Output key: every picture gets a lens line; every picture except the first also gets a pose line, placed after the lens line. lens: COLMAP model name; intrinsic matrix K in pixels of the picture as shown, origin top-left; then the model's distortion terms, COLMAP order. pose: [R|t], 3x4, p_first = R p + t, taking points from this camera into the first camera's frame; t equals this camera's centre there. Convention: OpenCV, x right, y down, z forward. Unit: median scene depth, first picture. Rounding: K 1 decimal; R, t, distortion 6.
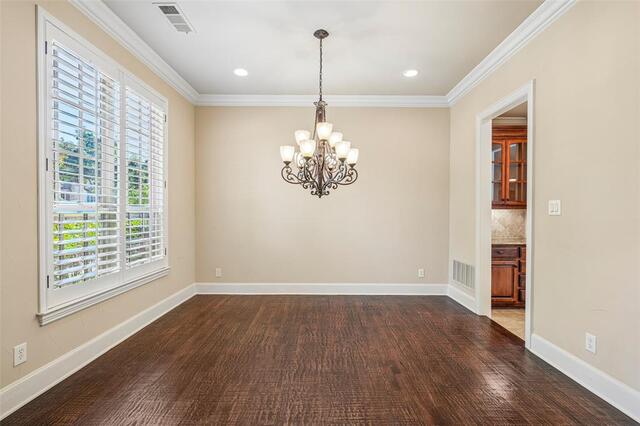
lens RADIAL K [[290.0, 0, 320.1], [0, 290.0, 218.7], [0, 0, 1]] dist [-0.003763, -0.000992]
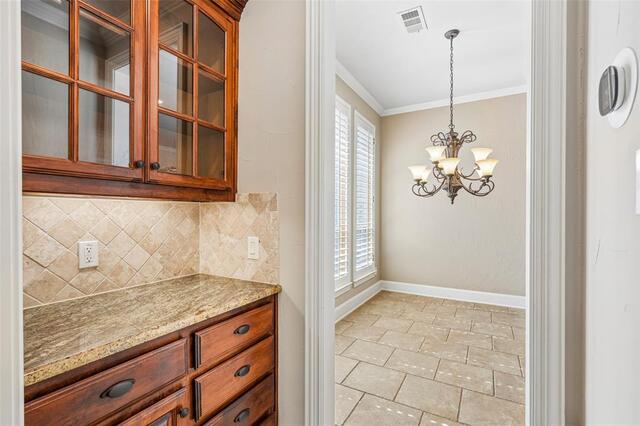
lens RADIAL K [[290.0, 0, 320.2], [0, 290.0, 210.2], [0, 0, 1]] dist [-0.003763, -0.000992]
pose [[0.487792, -0.016453, 0.872805, 0.505391], [0.019343, 0.999781, 0.008036, -0.022940], [-0.872745, 0.012963, 0.488004, 0.752751]]
